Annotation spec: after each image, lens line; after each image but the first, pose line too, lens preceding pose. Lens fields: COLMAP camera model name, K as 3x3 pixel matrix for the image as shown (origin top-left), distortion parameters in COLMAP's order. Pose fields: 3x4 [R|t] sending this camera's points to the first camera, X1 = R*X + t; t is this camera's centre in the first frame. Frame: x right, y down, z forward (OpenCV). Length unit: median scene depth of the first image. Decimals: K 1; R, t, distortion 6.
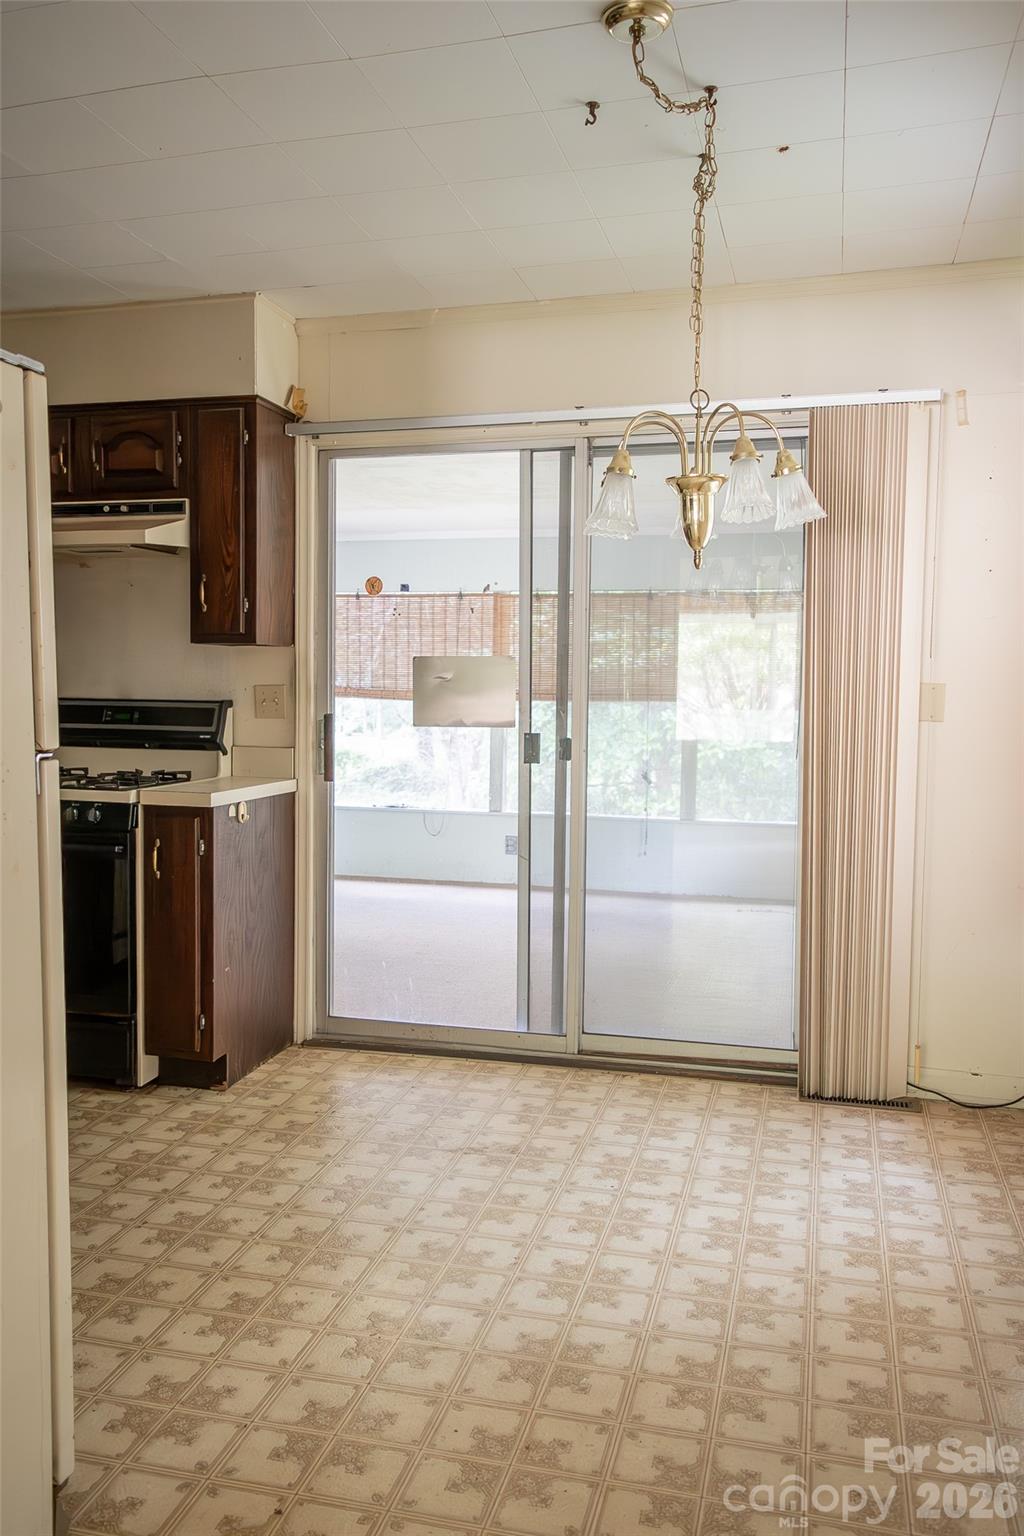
lens RADIAL K [[1241.0, 0, 512.0], [0, 1241.0, 768.0], [0, 0, 1]] dist [-0.109753, 0.030515]
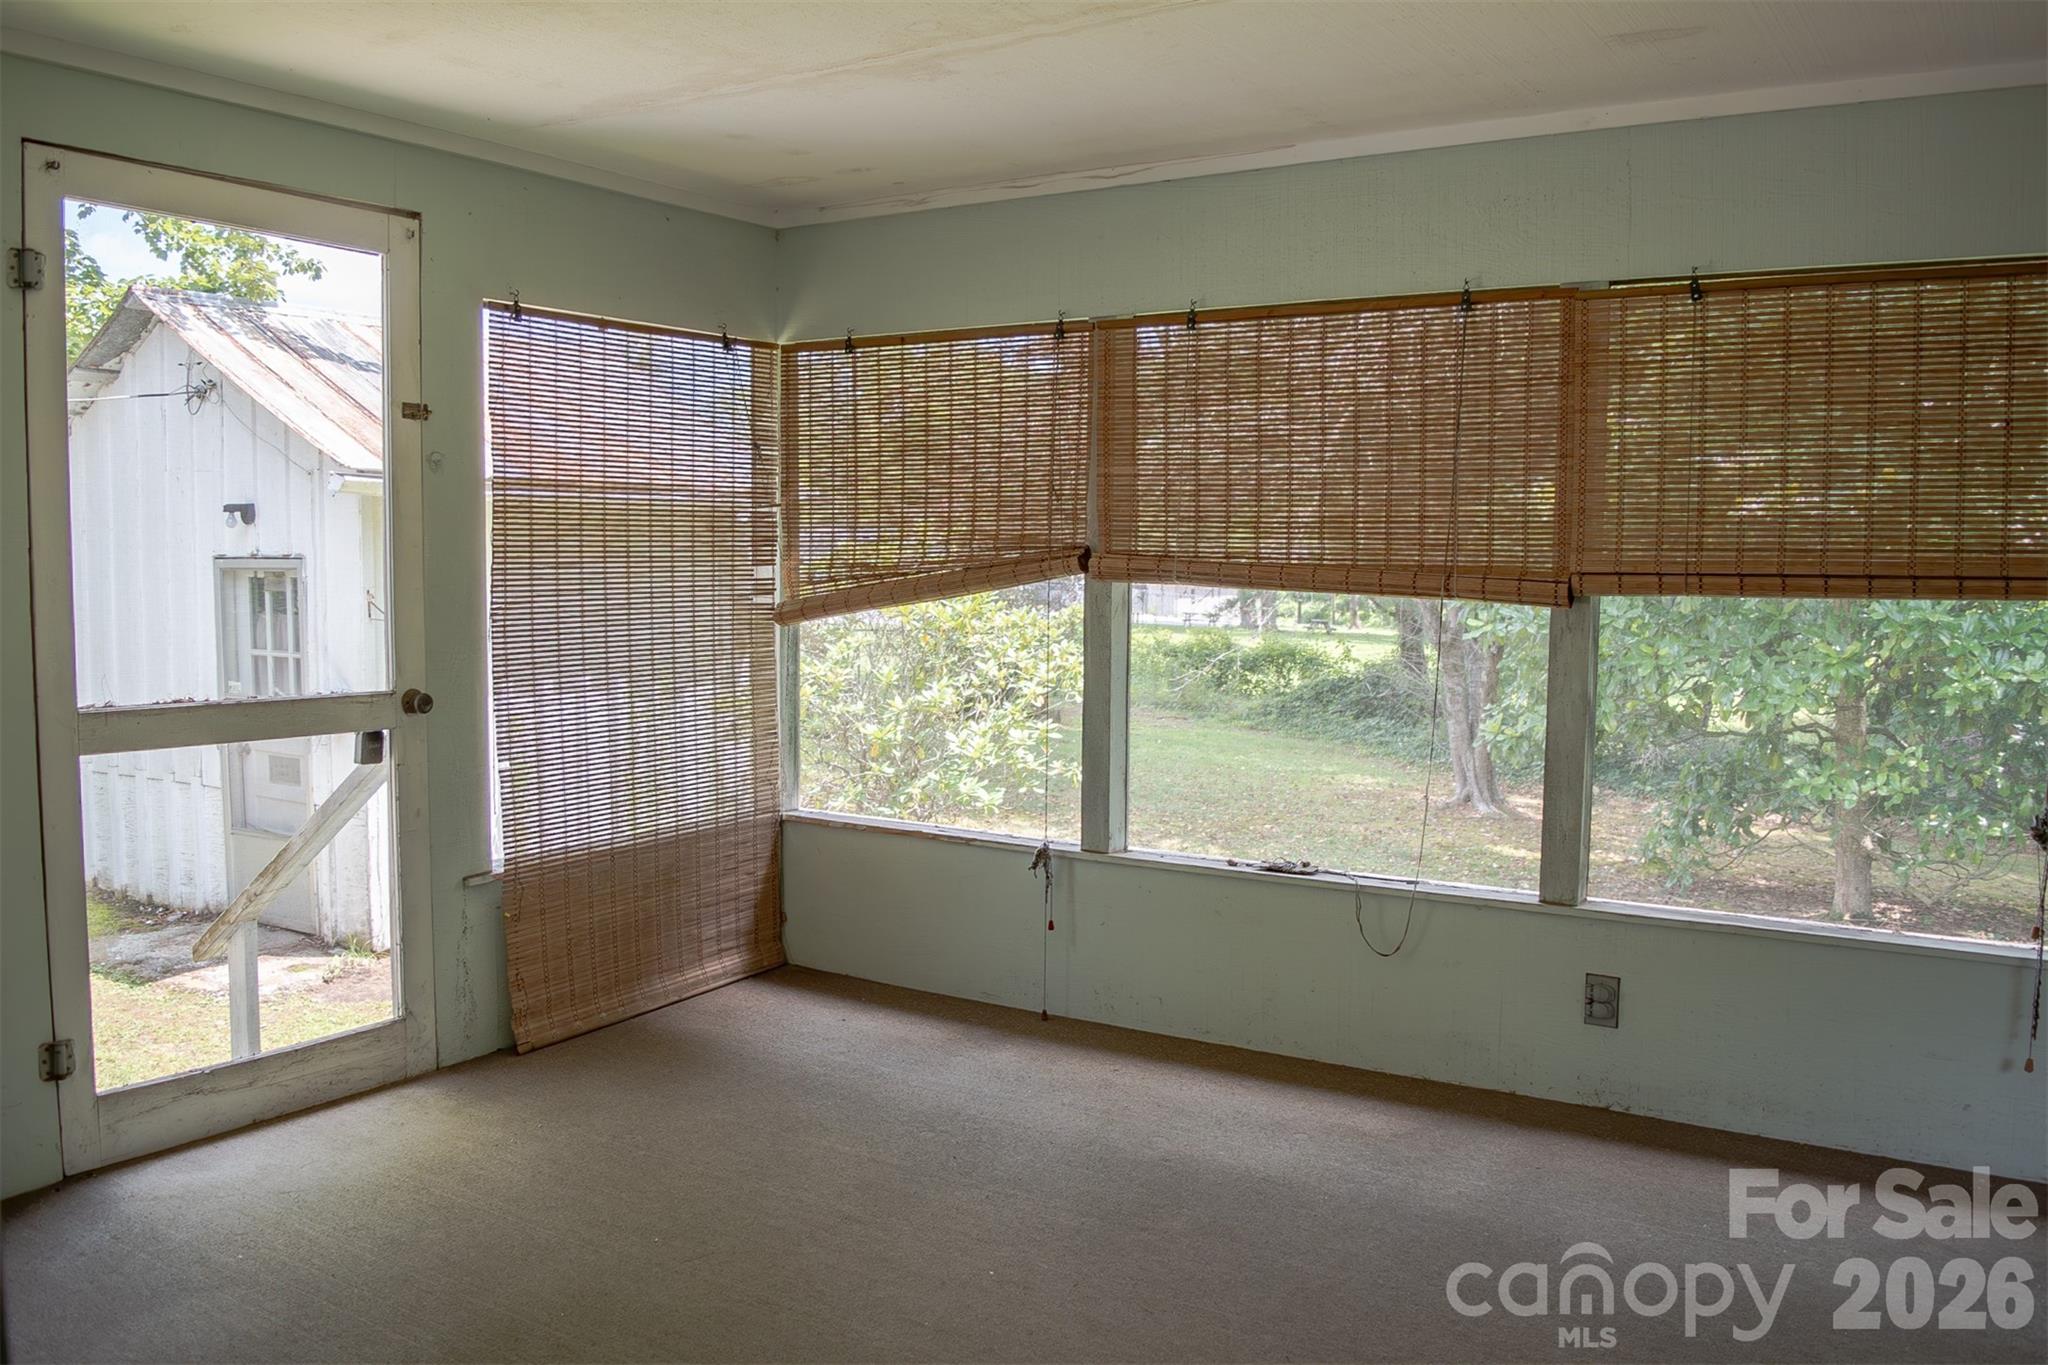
lens RADIAL K [[1654.6, 0, 1024.0], [0, 1654.6, 682.5], [0, 0, 1]] dist [-0.109753, 0.030515]
pose [[0.953409, 0.017050, -0.301198, -0.010457], [-0.013050, 0.999798, 0.015288, -0.018386], [0.301398, -0.010645, 0.953439, 0.272273]]
